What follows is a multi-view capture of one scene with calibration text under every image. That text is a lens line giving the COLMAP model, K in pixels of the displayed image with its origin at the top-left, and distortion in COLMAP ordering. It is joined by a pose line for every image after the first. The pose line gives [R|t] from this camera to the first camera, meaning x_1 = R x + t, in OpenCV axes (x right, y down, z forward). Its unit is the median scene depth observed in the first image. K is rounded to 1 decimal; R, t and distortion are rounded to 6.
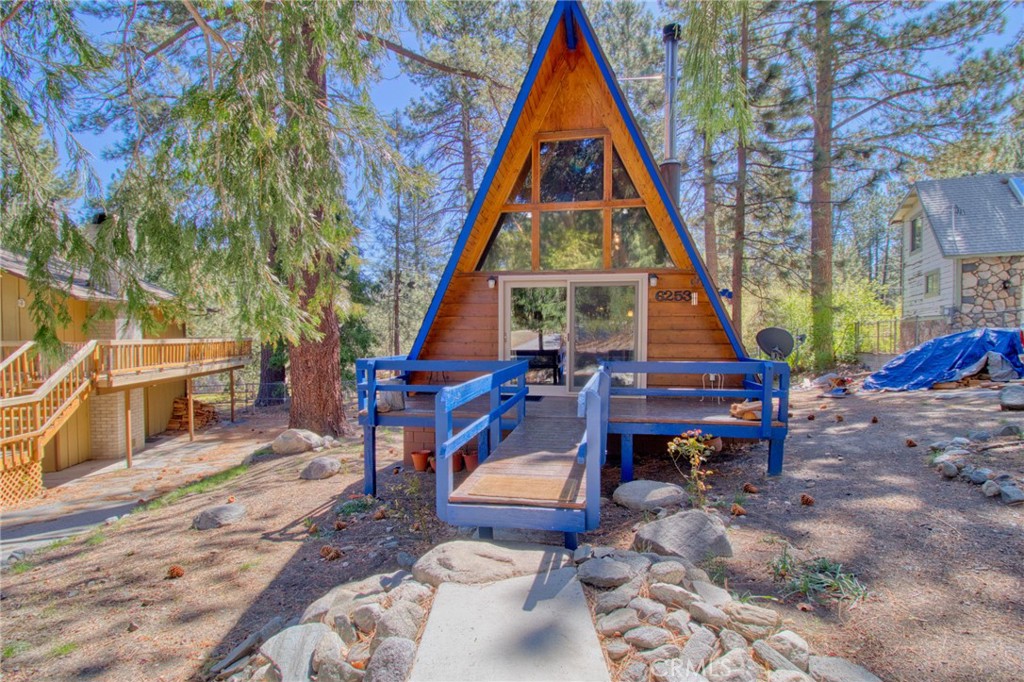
lens RADIAL K [[489.0, 0, 508.3], [0, 489.0, 322.5], [0, 0, 1]] dist [0.001154, -0.012091]
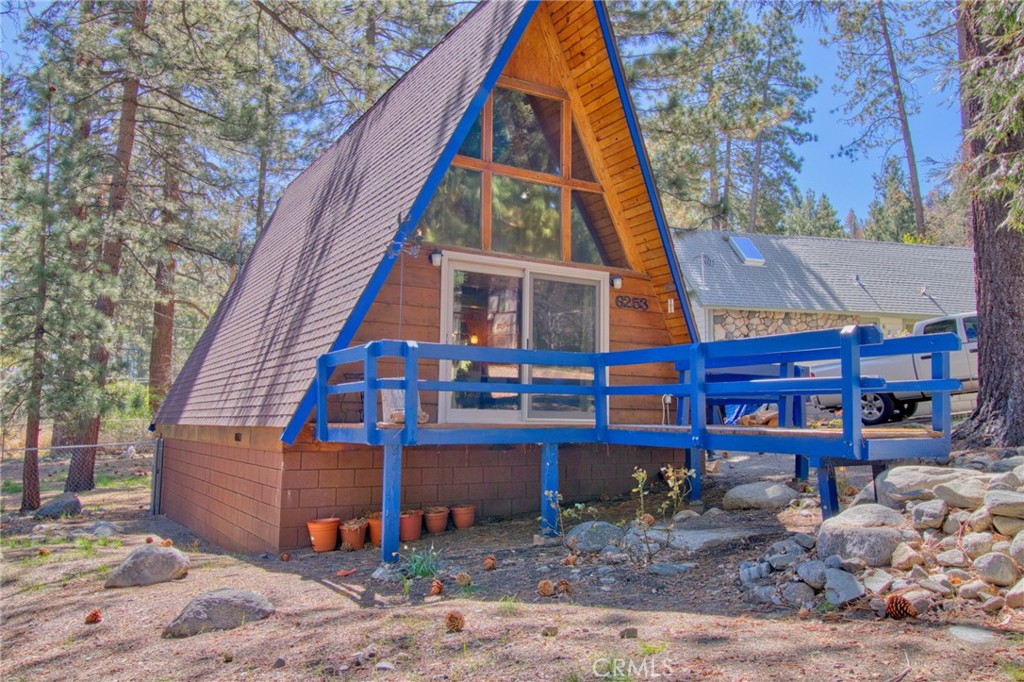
lens RADIAL K [[809.0, 0, 512.0], [0, 809.0, 341.0], [0, 0, 1]] dist [0.001059, 0.000296]
pose [[0.755616, 0.068633, 0.651409, -0.681695], [-0.013233, 0.995892, -0.089579, 0.131319], [-0.654881, 0.059067, 0.753420, 0.079712]]
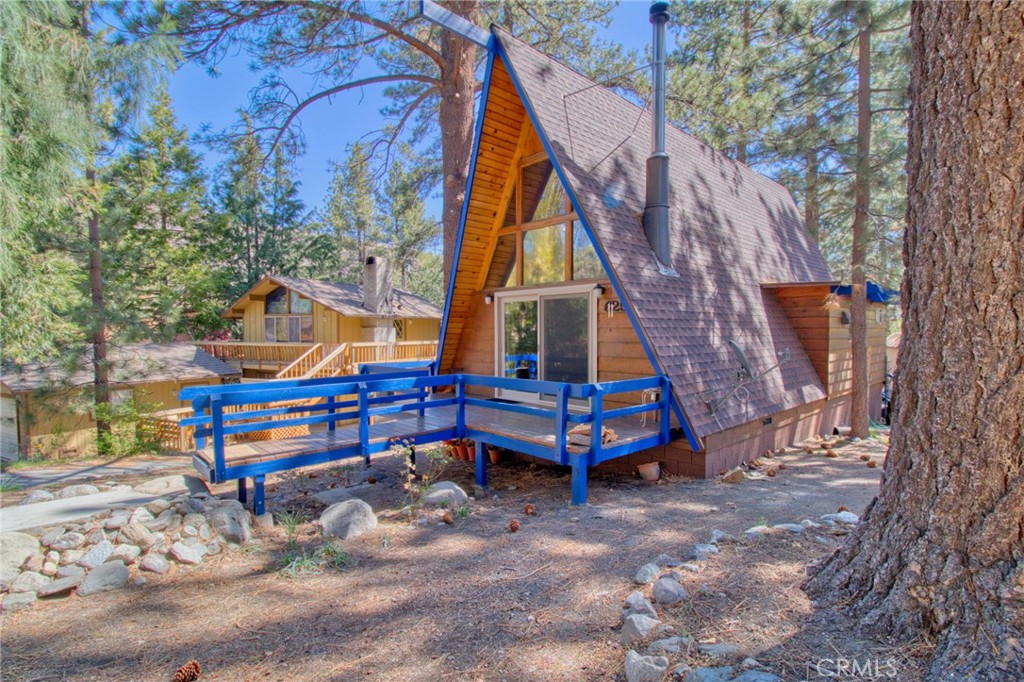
lens RADIAL K [[489.0, 0, 508.3], [0, 489.0, 322.5], [0, 0, 1]] dist [0.001154, -0.012091]
pose [[0.803693, -0.010804, -0.594946, 0.679035], [0.009438, 0.999941, -0.005410, -0.020548], [0.594969, -0.001267, 0.803747, 0.115922]]
